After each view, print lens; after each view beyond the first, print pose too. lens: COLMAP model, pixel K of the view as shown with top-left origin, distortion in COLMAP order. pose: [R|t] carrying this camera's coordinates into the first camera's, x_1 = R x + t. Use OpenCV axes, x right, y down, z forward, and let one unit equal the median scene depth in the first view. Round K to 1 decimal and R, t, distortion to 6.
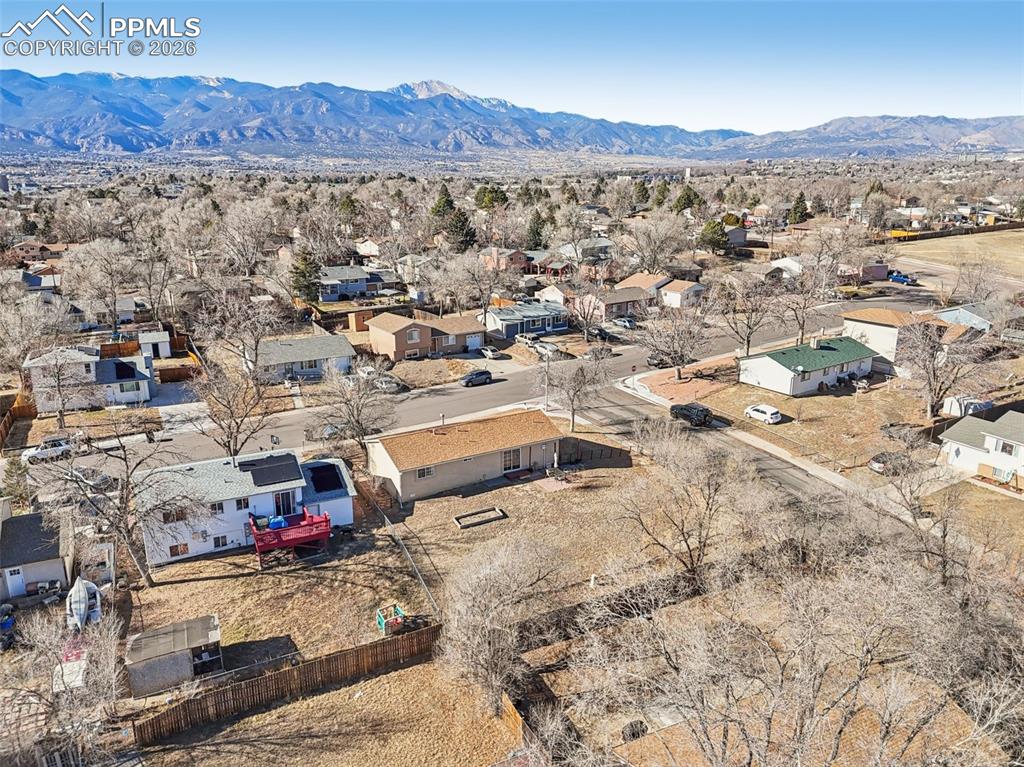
lens RADIAL K [[754.4, 0, 518.0], [0, 754.4, 385.1], [0, 0, 1]] dist [0.035155, -0.026954]
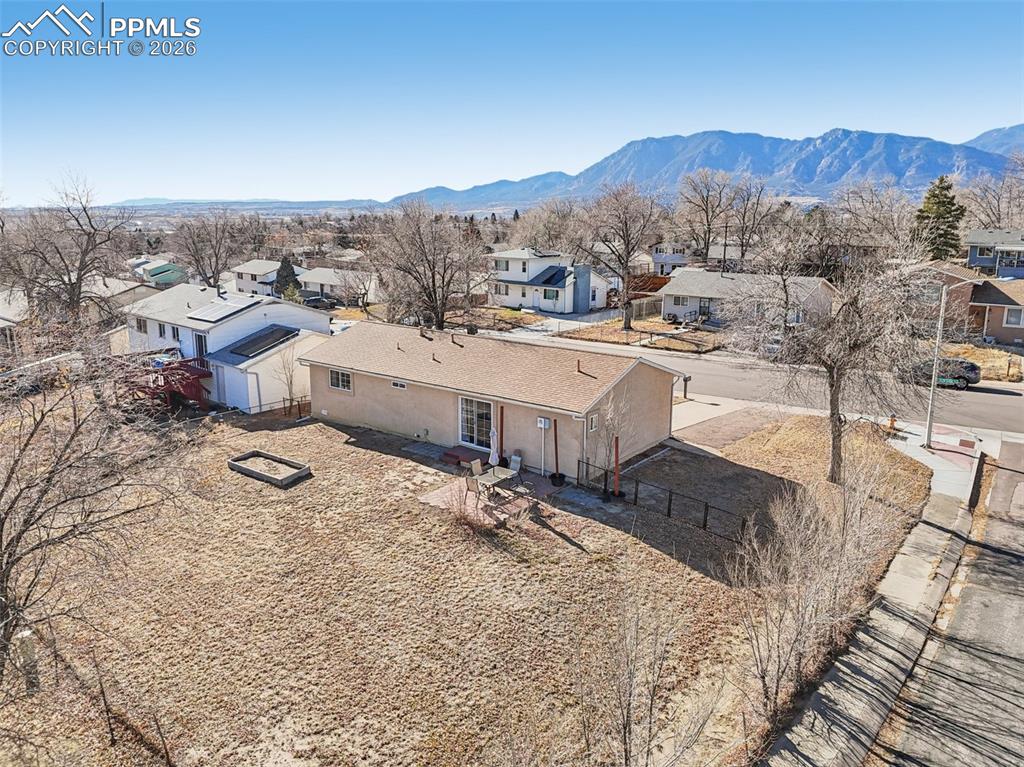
lens RADIAL K [[754.4, 0, 506.6], [0, 754.4, 374.5], [0, 0, 1]] dist [0.035155, -0.026954]
pose [[0.357244, 0.196739, -0.913055, 0.447962], [-0.263615, 0.959059, 0.103509, 0.022080], [0.896038, 0.203717, 0.394482, 0.920400]]
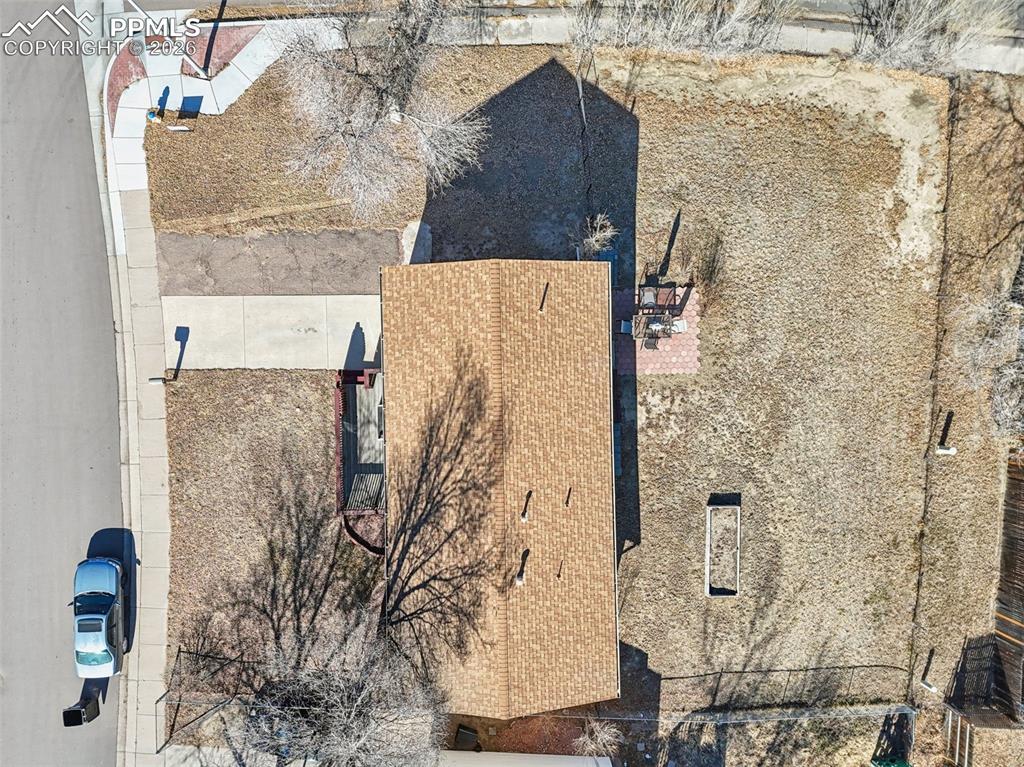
lens RADIAL K [[754.4, 0, 512.1], [0, 754.4, 380.5], [0, 0, 1]] dist [0.035155, -0.026954]
pose [[0.497521, -0.867331, -0.014522, -0.015188], [0.225386, 0.113084, 0.967685, -0.373062], [-0.837660, -0.484716, 0.251745, 1.034592]]
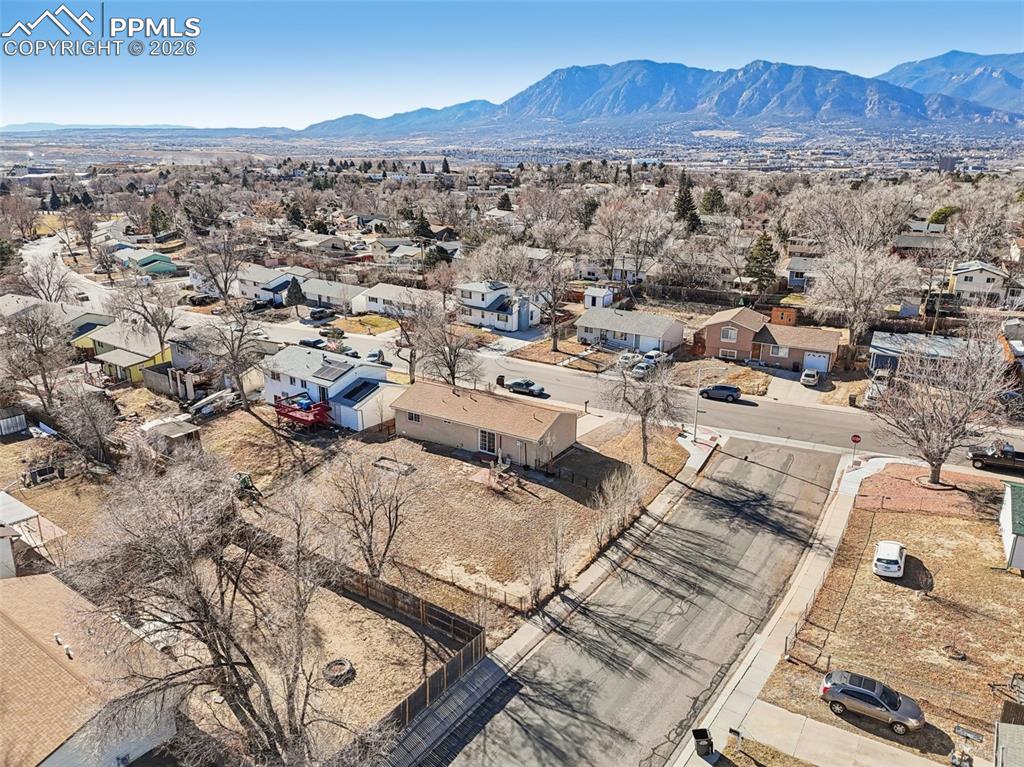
lens RADIAL K [[754.4, 0, 511.5], [0, 754.4, 381.7], [0, 0, 1]] dist [0.035155, -0.026954]
pose [[0.450941, 0.270470, -0.850587, 0.916387], [-0.257168, 0.951940, 0.166360, -0.164986], [0.854703, 0.143725, 0.498825, 0.575747]]
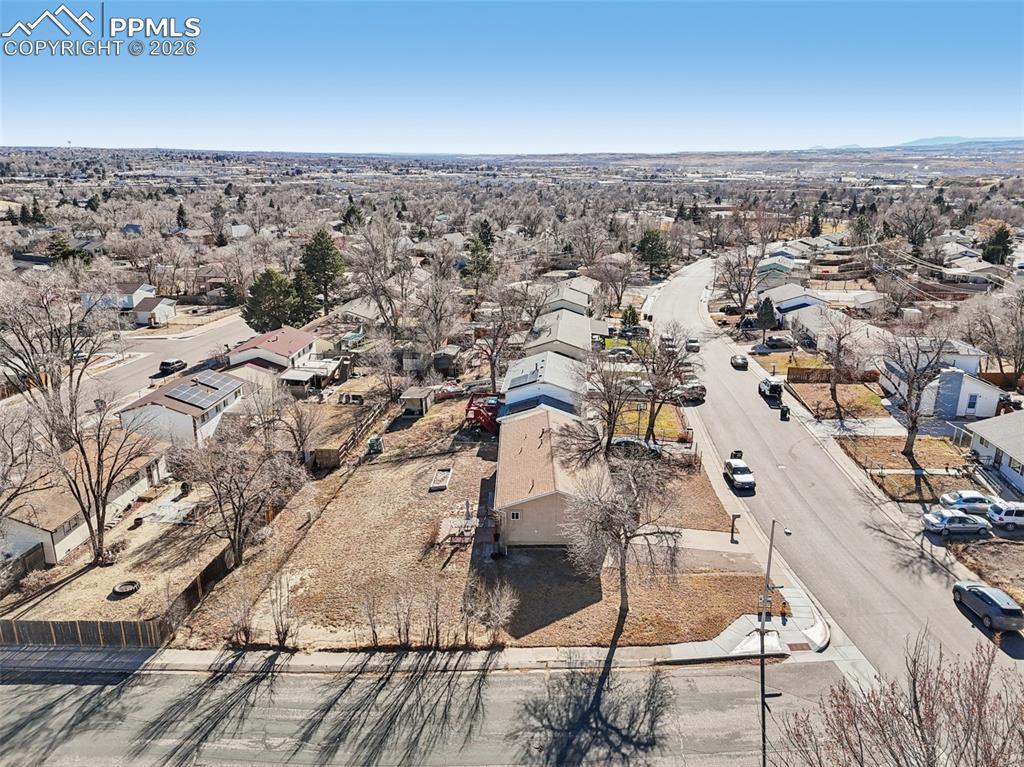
lens RADIAL K [[754.4, 0, 511.7], [0, 754.4, 383.0], [0, 0, 1]] dist [0.035155, -0.026954]
pose [[-0.525380, 0.246923, -0.814251, 0.713328], [-0.240908, 0.874639, 0.420678, -0.406805], [0.816051, 0.417176, -0.400032, 1.430859]]
